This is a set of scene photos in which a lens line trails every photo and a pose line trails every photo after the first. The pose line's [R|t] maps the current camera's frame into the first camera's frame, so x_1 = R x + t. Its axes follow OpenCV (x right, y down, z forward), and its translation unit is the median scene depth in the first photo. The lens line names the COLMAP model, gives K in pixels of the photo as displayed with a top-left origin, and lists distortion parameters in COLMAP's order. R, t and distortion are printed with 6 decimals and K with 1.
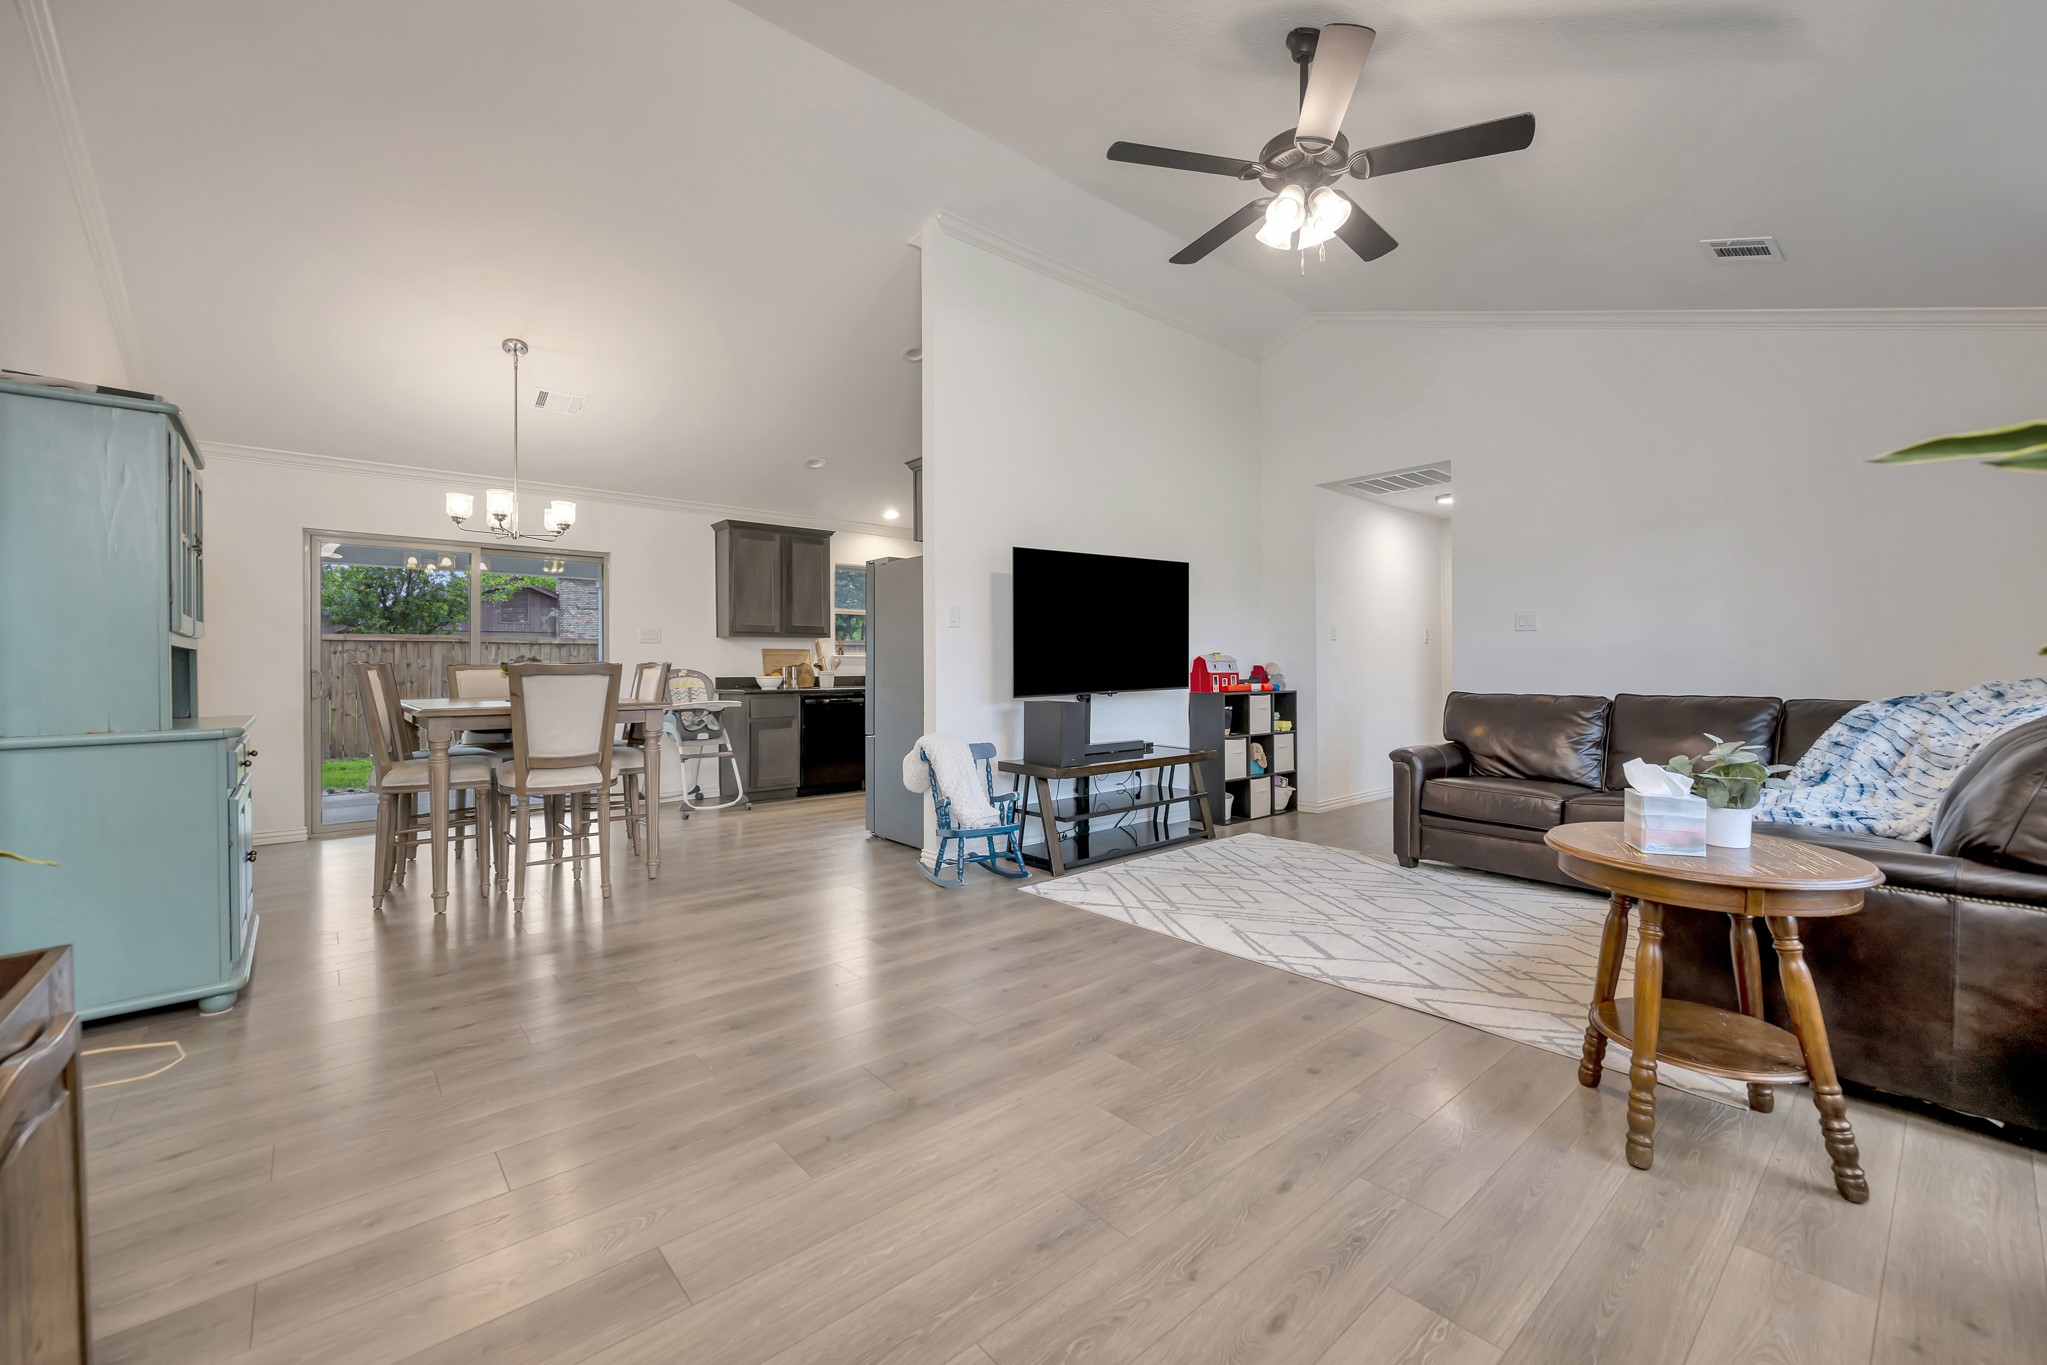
lens RADIAL K [[818.2, 0, 1031.5], [0, 818.2, 677.2], [0, 0, 1]] dist [-0.003625, -0.000260]
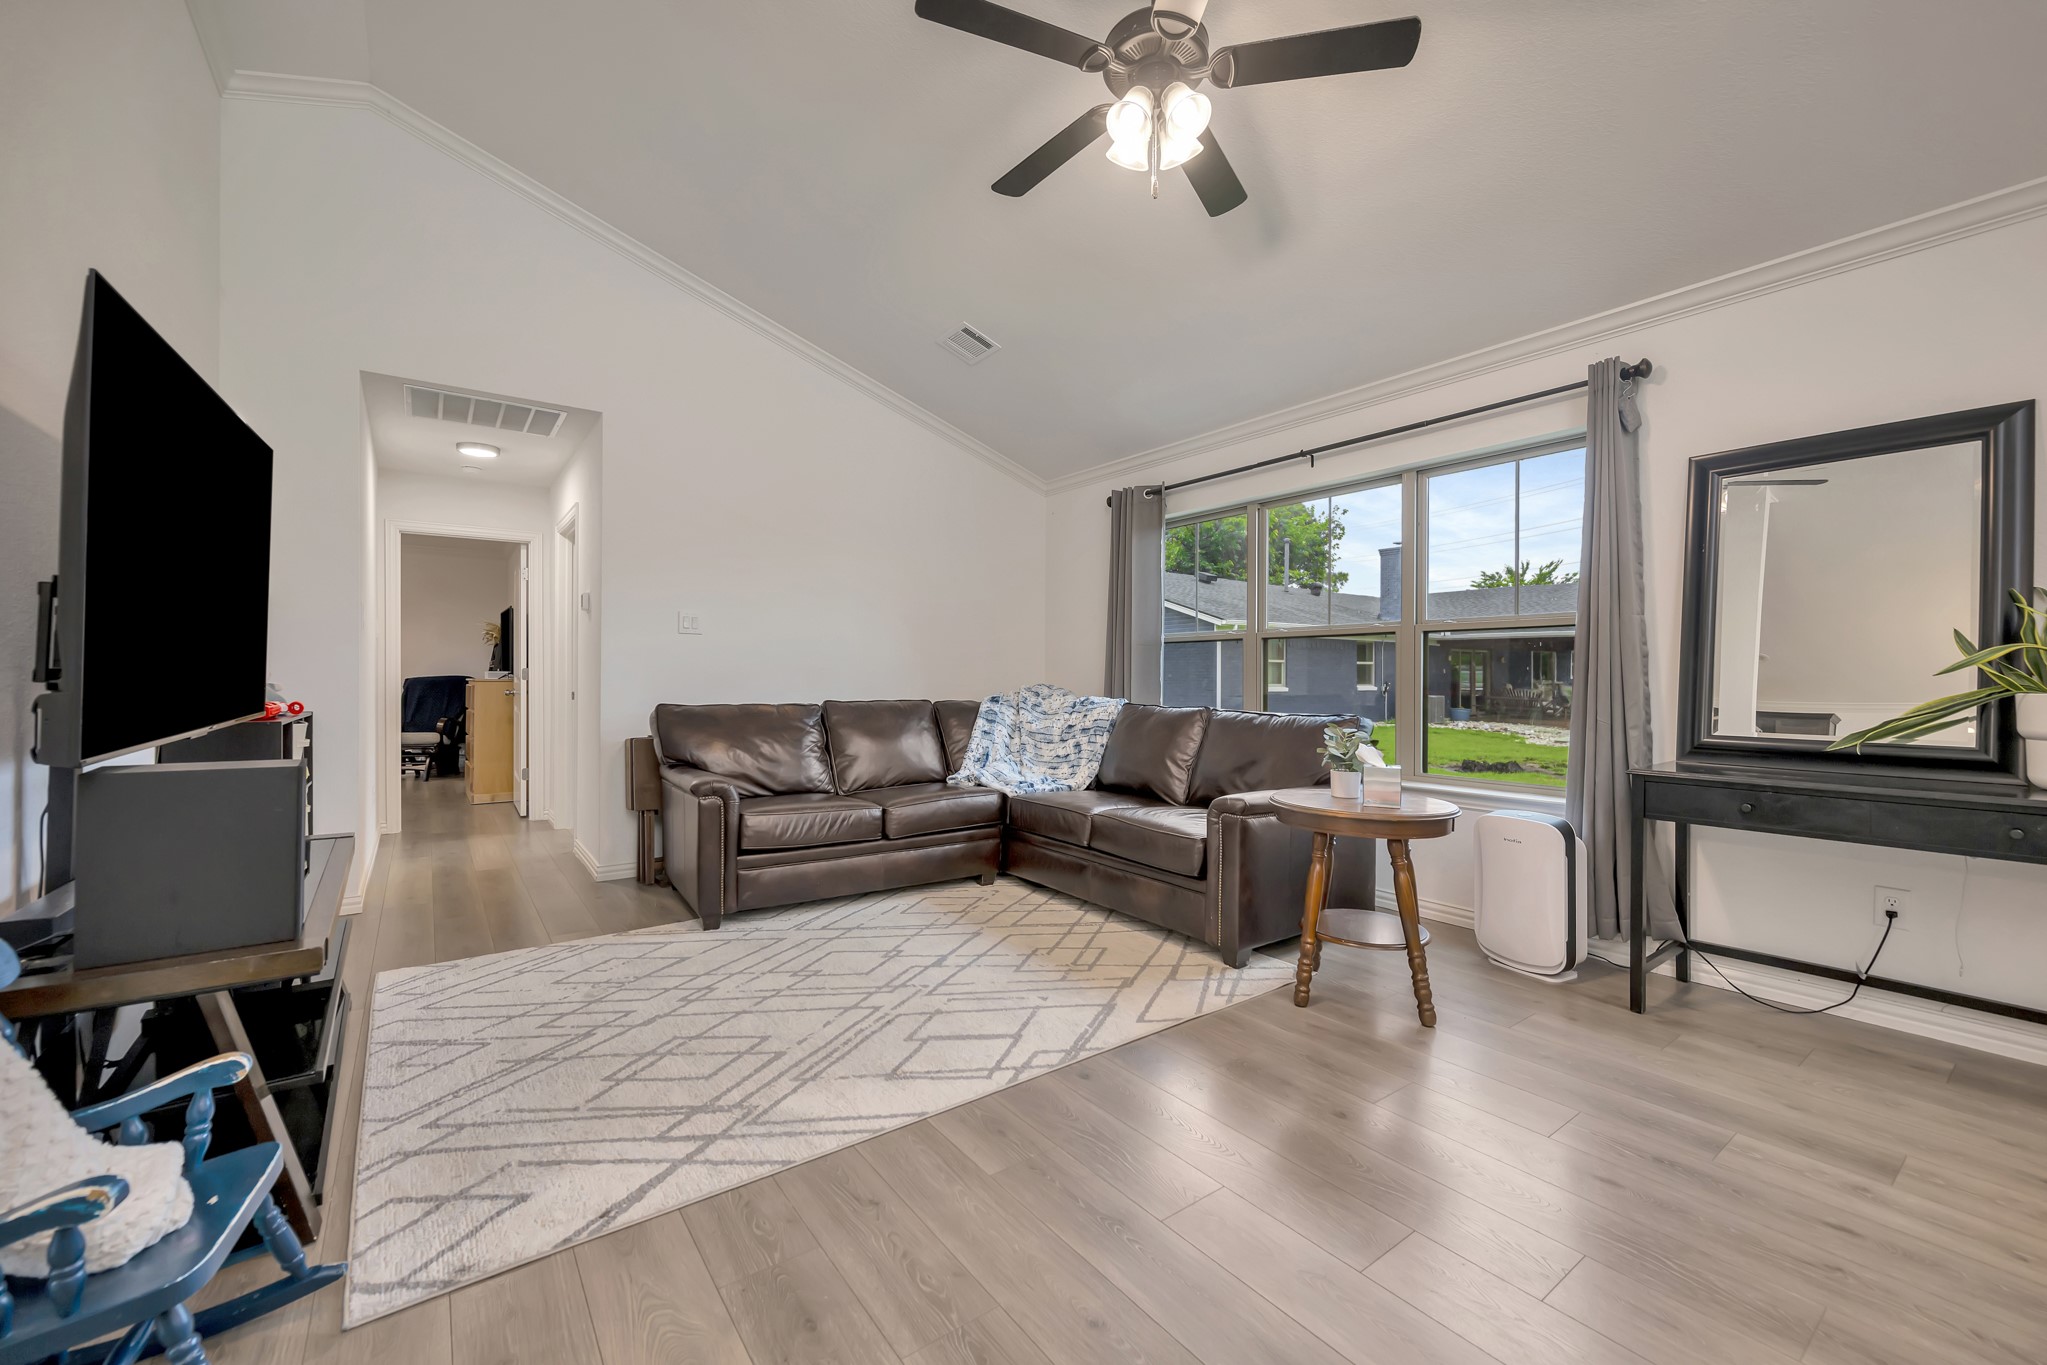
lens RADIAL K [[818.2, 0, 1027.9], [0, 818.2, 676.5], [0, 0, 1]] dist [-0.003625, -0.000260]
pose [[0.087299, 0.002986, 0.996178, -0.389854], [0.007333, 0.999966, -0.003640, -0.007350], [-0.996155, 0.007623, 0.087274, 0.817754]]
